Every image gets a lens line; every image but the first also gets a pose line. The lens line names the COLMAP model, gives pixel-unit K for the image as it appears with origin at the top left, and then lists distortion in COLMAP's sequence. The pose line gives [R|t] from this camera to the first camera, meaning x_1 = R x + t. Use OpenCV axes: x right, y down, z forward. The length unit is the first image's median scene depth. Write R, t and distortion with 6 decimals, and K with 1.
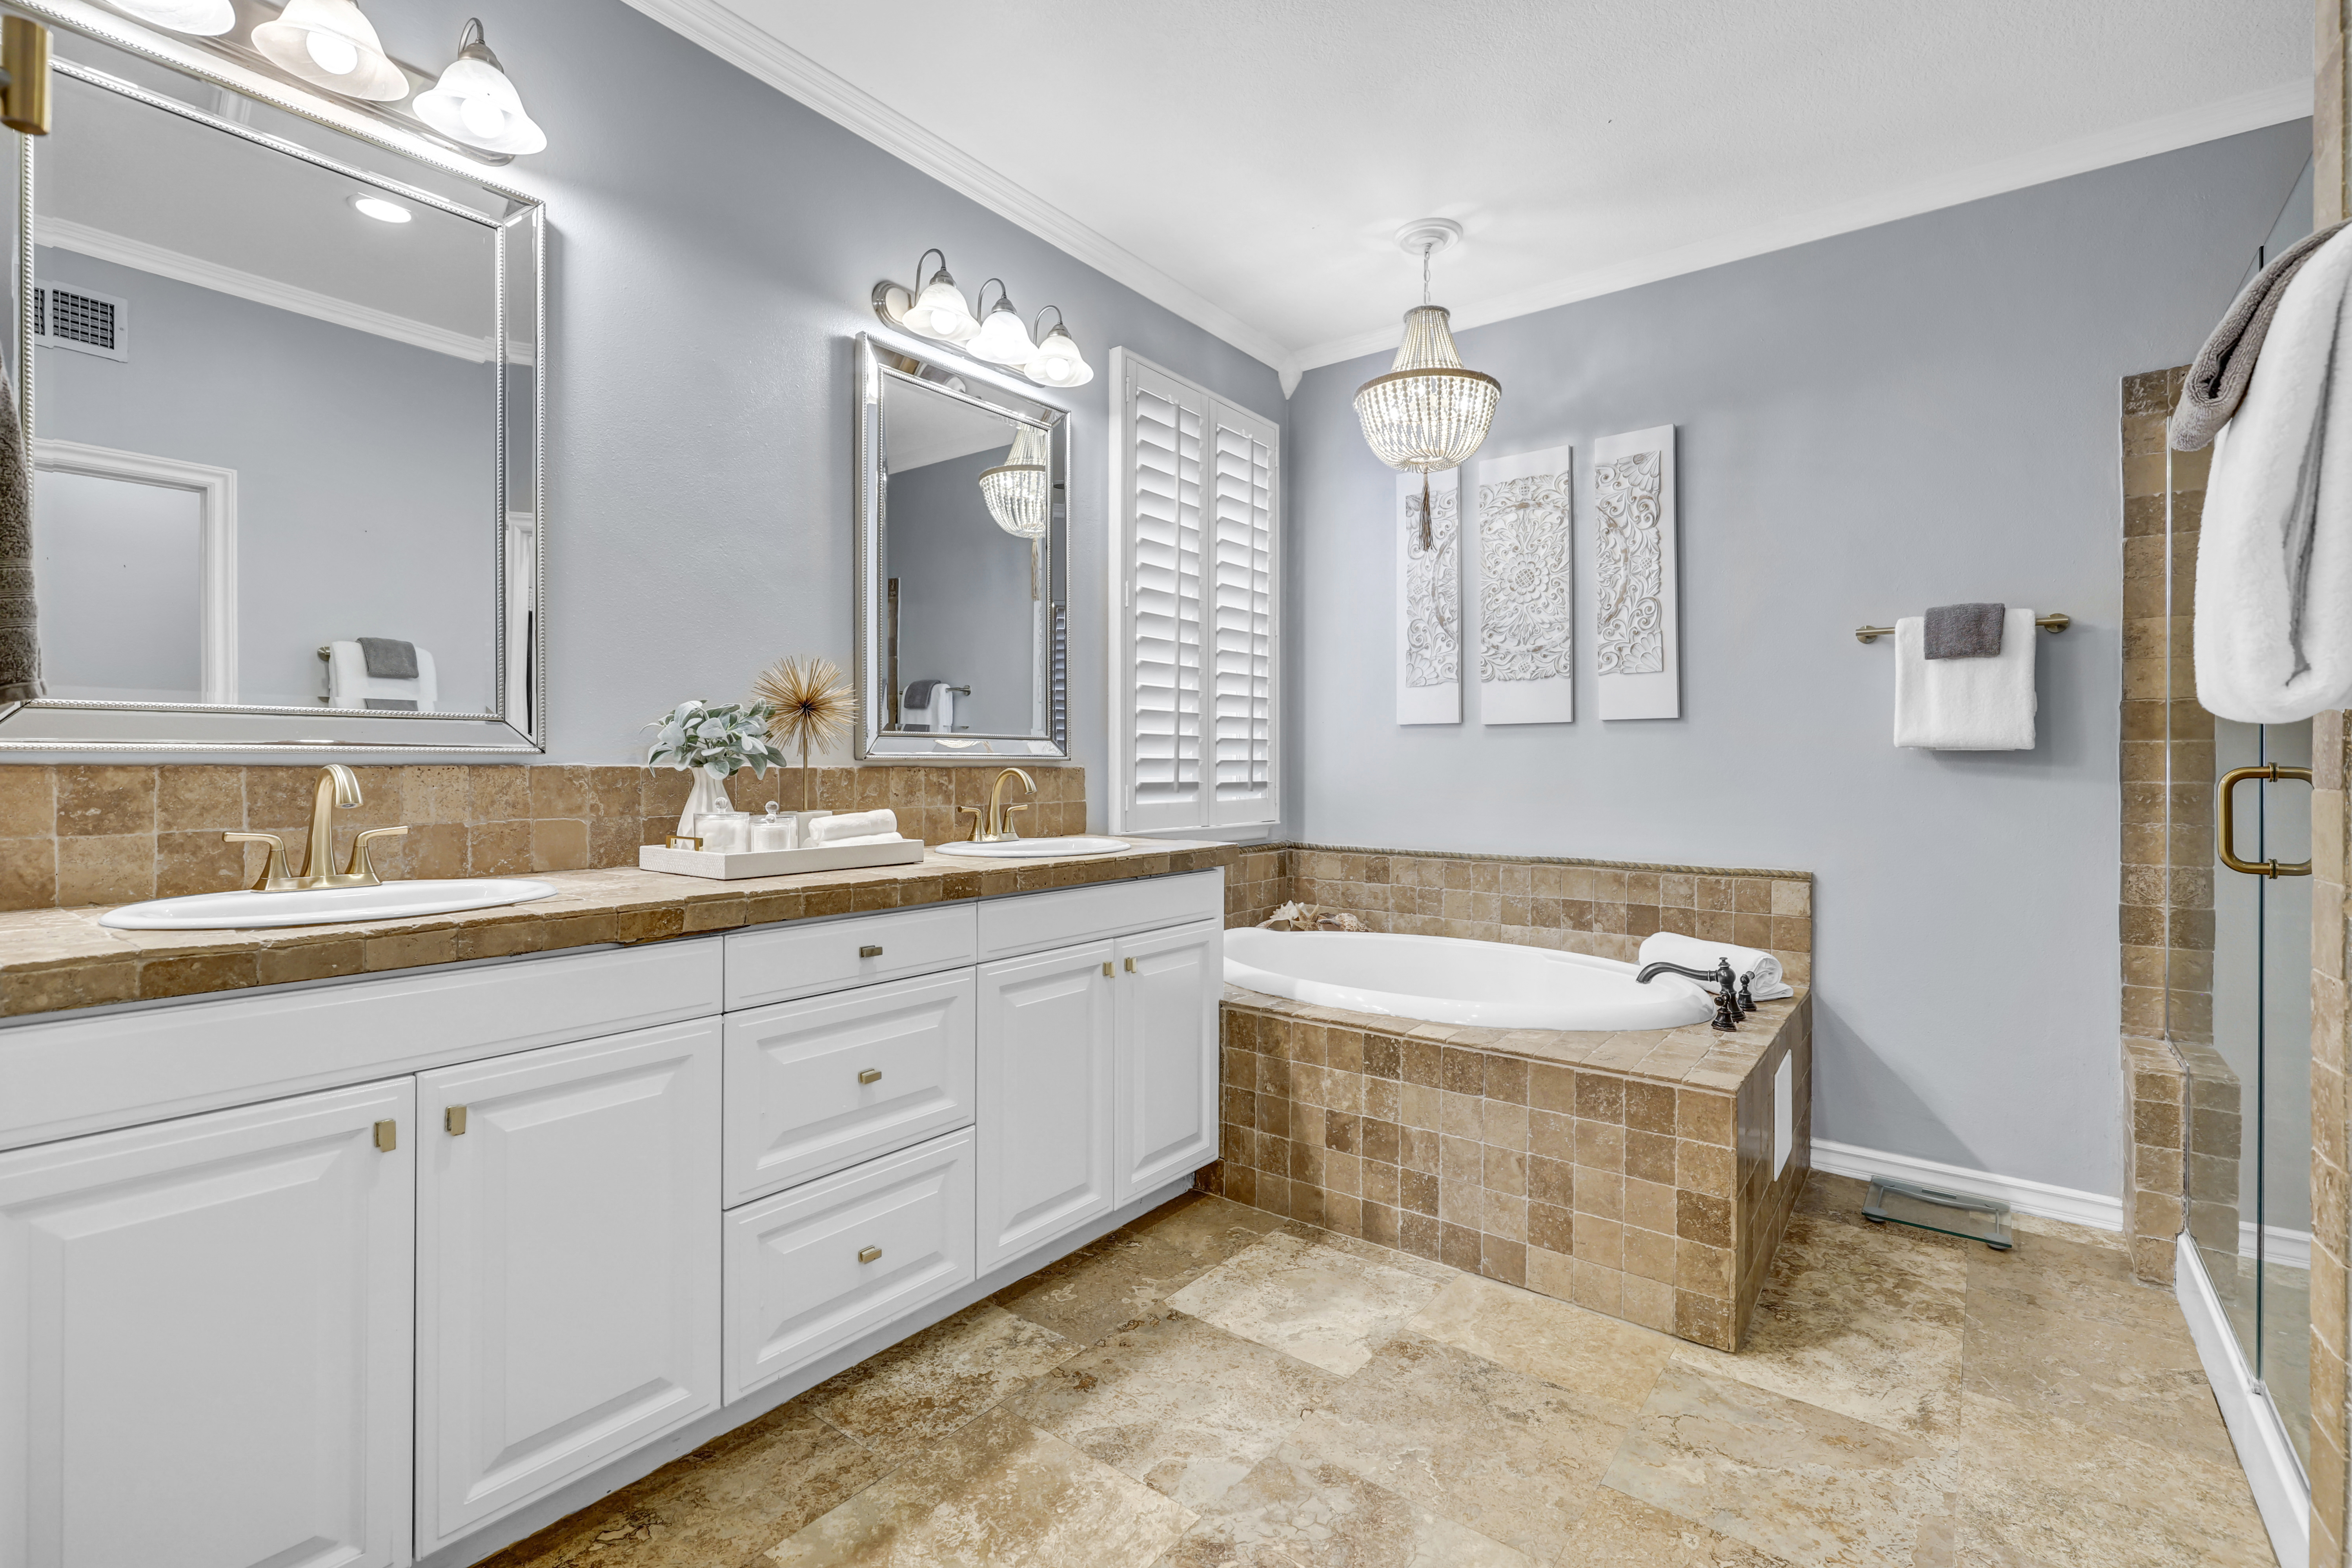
lens RADIAL K [[1067.5, 0, 1178.5], [0, 1067.5, 775.4], [0, 0, 1]] dist [-0.003233, -0.000059]
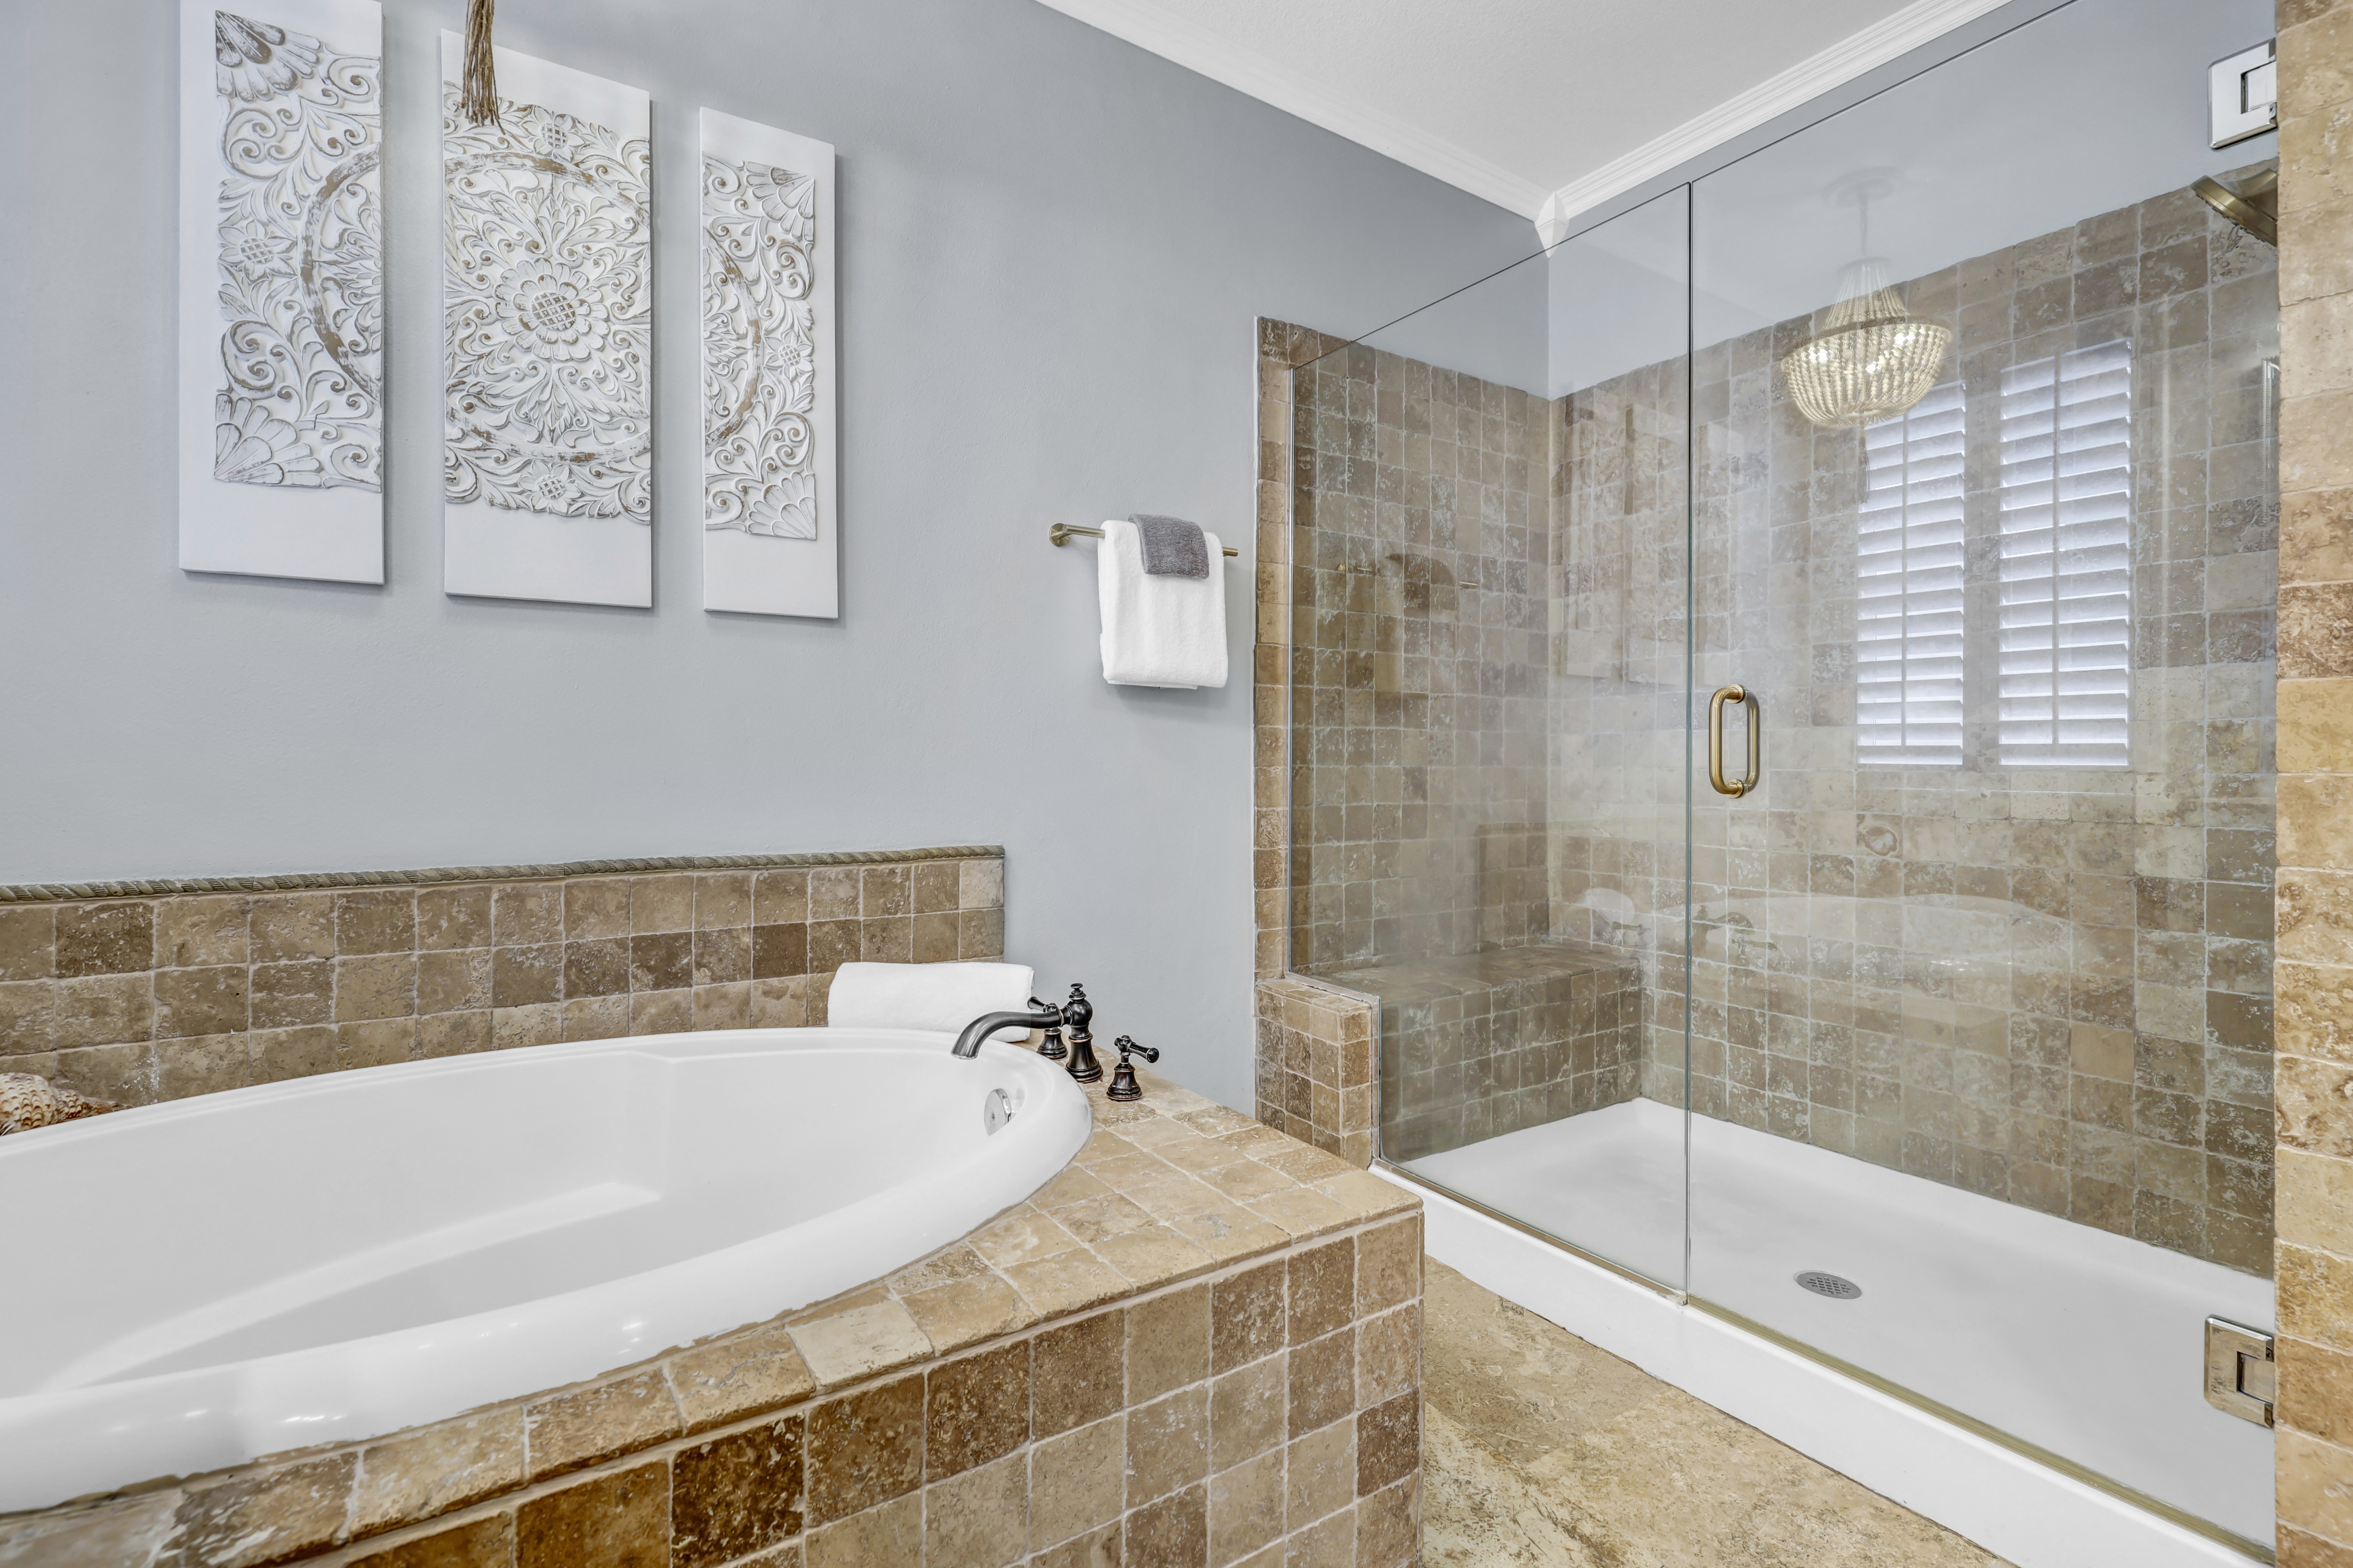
lens RADIAL K [[1067.7, 0, 1176.0], [0, 1067.7, 756.1], [0, 0, 1]] dist [-0.003233, -0.000059]
pose [[0.323449, 0.000819, 0.946245, -0.059281], [0.003340, 0.999992, -0.002007, 0.028230], [-0.946240, 0.003809, 0.323444, 0.589333]]
